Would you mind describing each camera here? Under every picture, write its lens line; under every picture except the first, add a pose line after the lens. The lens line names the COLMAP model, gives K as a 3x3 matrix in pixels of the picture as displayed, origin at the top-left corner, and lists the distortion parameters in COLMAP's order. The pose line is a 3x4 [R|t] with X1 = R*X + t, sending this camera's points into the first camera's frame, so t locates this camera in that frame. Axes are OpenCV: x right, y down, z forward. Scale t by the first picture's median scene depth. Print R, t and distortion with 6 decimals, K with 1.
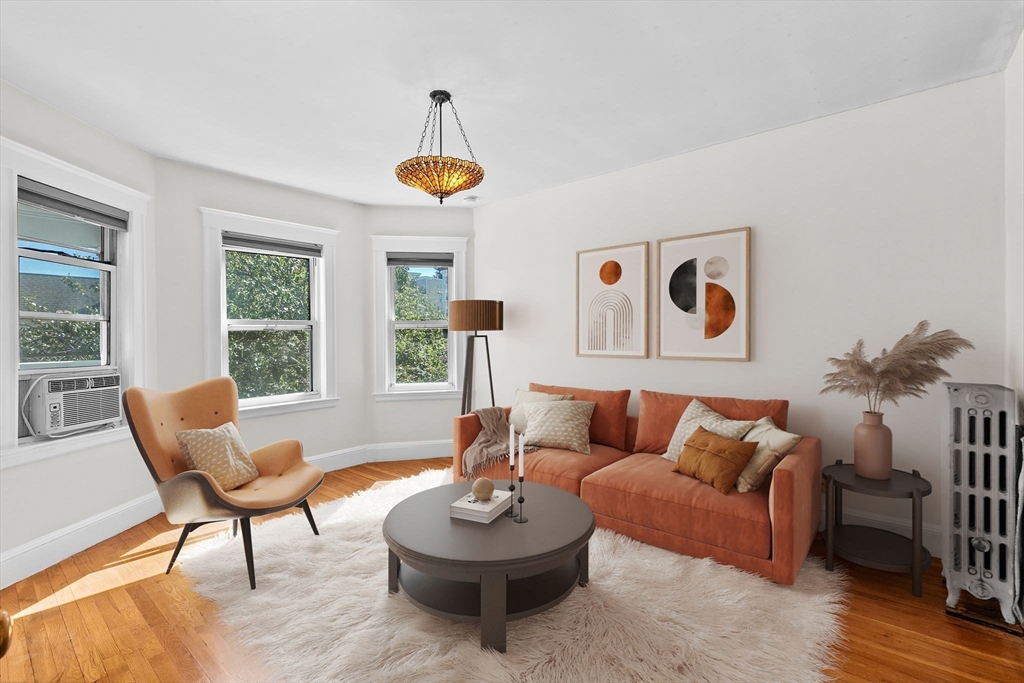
lens RADIAL K [[461.5, 0, 513.6], [0, 461.5, 339.4], [0, 0, 1]] dist [0.012523, -0.003011]
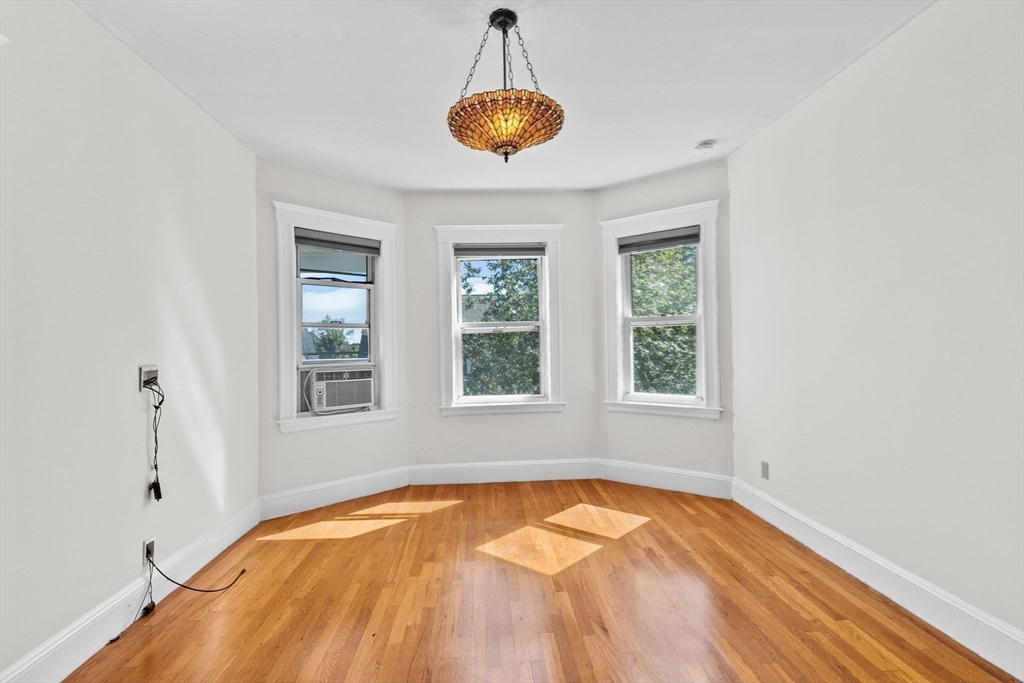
lens RADIAL K [[461.5, 0, 510.3], [0, 461.5, 340.5], [0, 0, 1]] dist [0.012523, -0.003011]
pose [[0.683729, -0.005310, -0.729717, 0.326729], [0.007982, 0.999968, 0.000202, -0.001047], [0.729693, -0.005963, 0.683749, 0.403867]]
